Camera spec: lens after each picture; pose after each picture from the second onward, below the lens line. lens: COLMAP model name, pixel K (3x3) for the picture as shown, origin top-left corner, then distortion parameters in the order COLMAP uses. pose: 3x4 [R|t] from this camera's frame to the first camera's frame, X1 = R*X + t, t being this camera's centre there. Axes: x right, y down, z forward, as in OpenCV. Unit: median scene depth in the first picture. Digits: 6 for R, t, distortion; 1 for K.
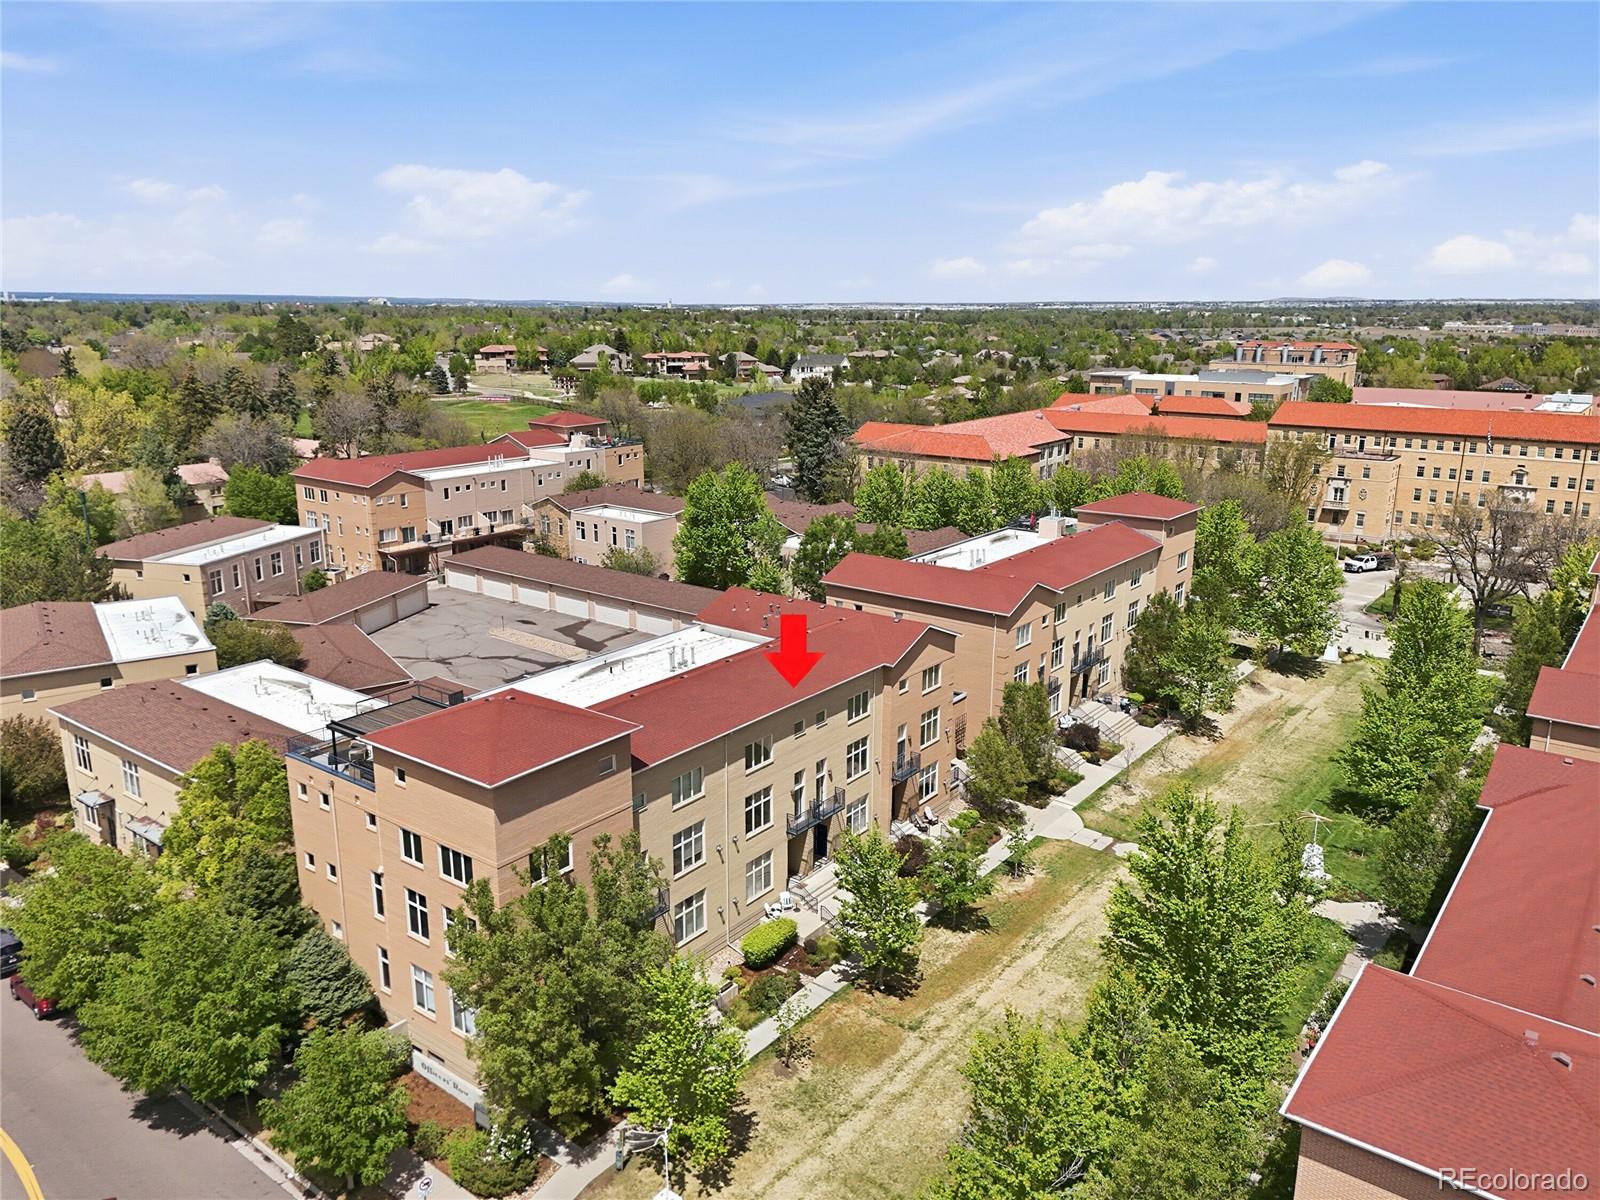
lens RADIAL K [[1186.6, 0, 803.2], [0, 1186.6, 596.0], [0, 0, 1]] dist [0.087562, -0.086016]
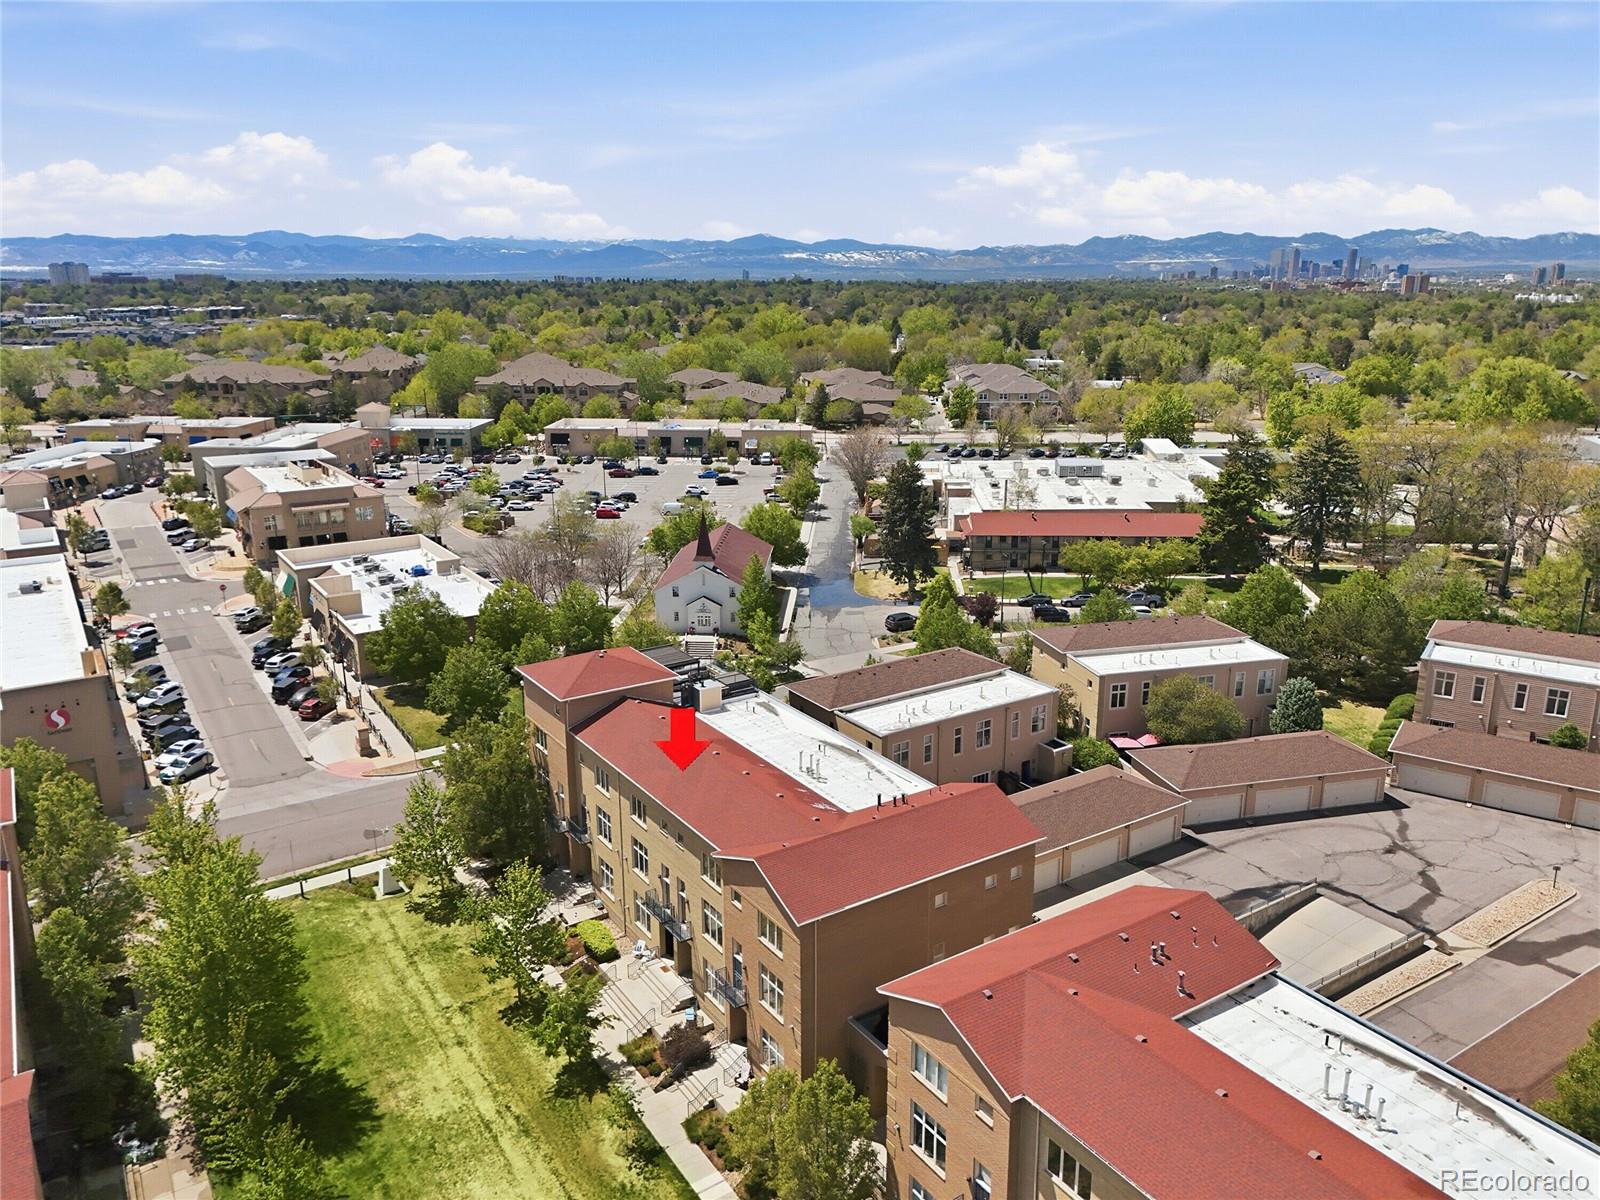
lens RADIAL K [[1174.4, 0, 801.1], [0, 1174.4, 603.1], [0, 0, 1]] dist [0.077566, -0.066992]
pose [[-0.331765, 0.252096, -0.909054, 0.740063], [-0.229096, 0.913254, 0.336871, -0.391366], [0.915121, 0.320022, -0.245232, 1.105743]]
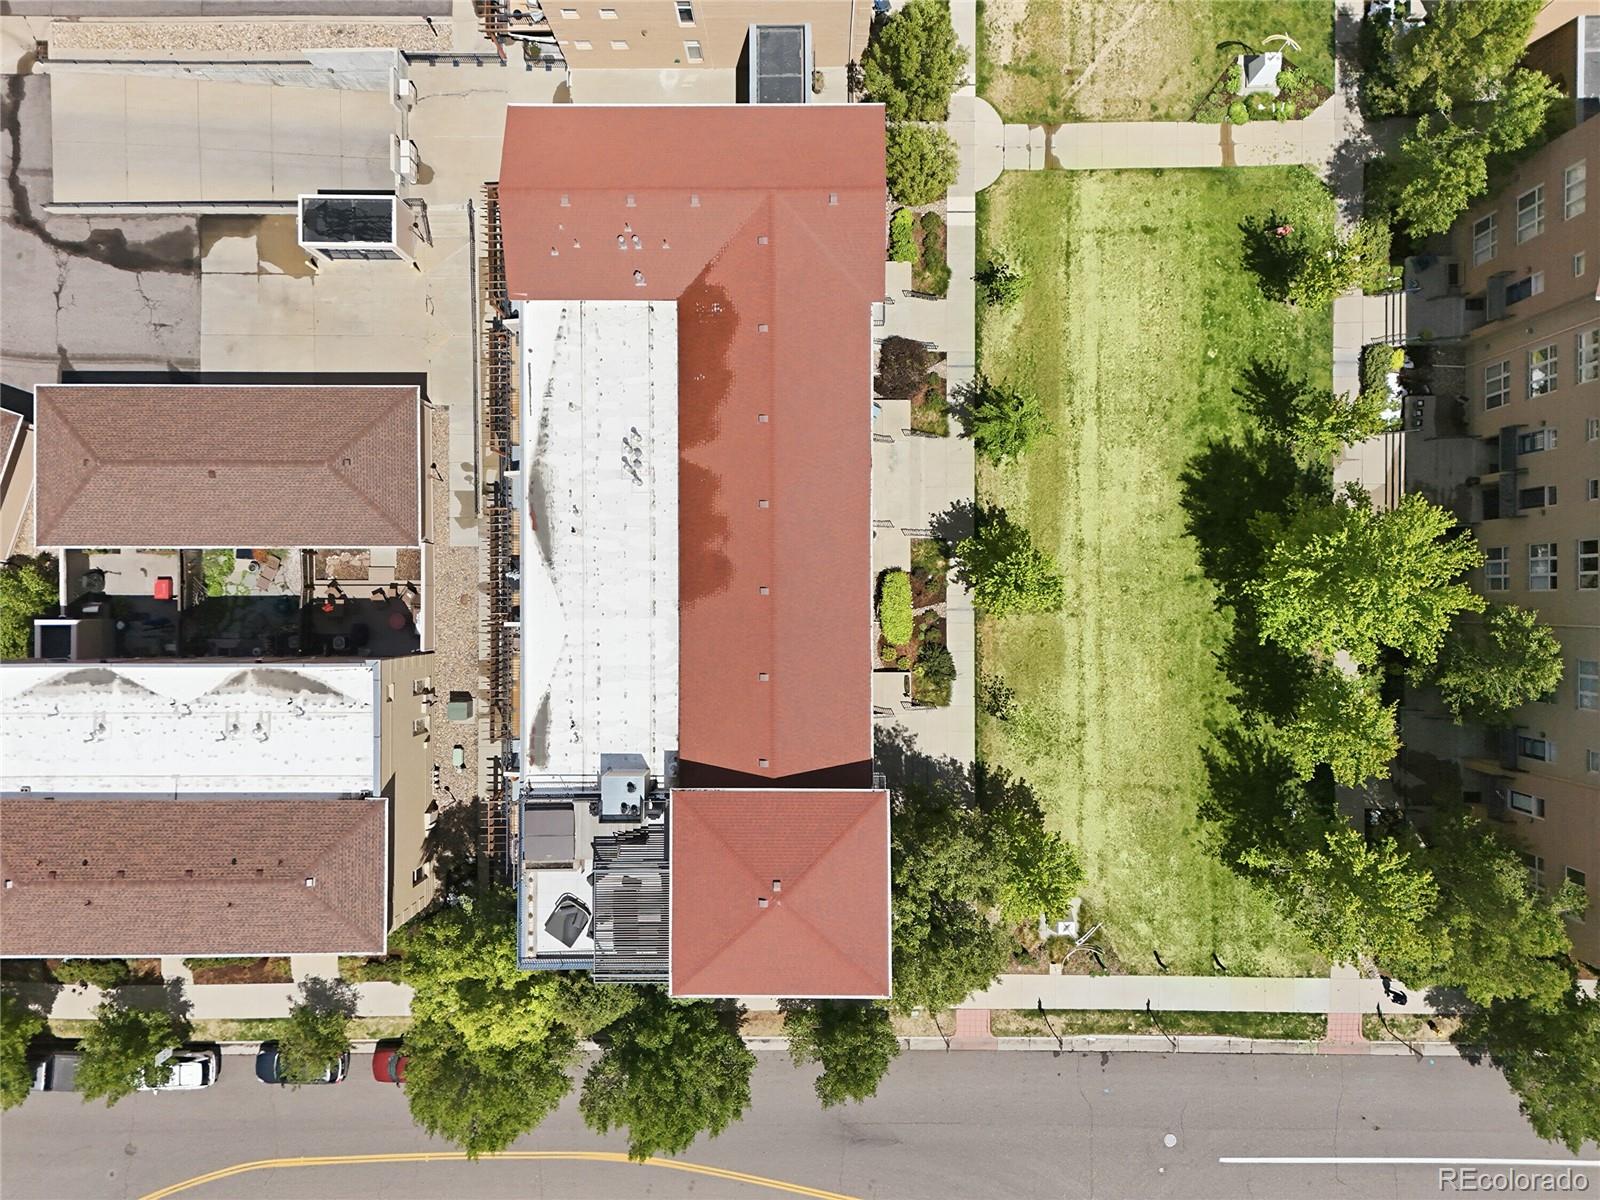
lens RADIAL K [[1172.4, 0, 803.7], [0, 1172.4, 600.1], [0, 0, 1]] dist [0.081962, -0.070062]
pose [[0.793914, -0.607861, -0.014301, -0.058550], [0.164279, 0.191797, 0.967588, -0.556369], [-0.585416, -0.770531, 0.252129, 0.640764]]
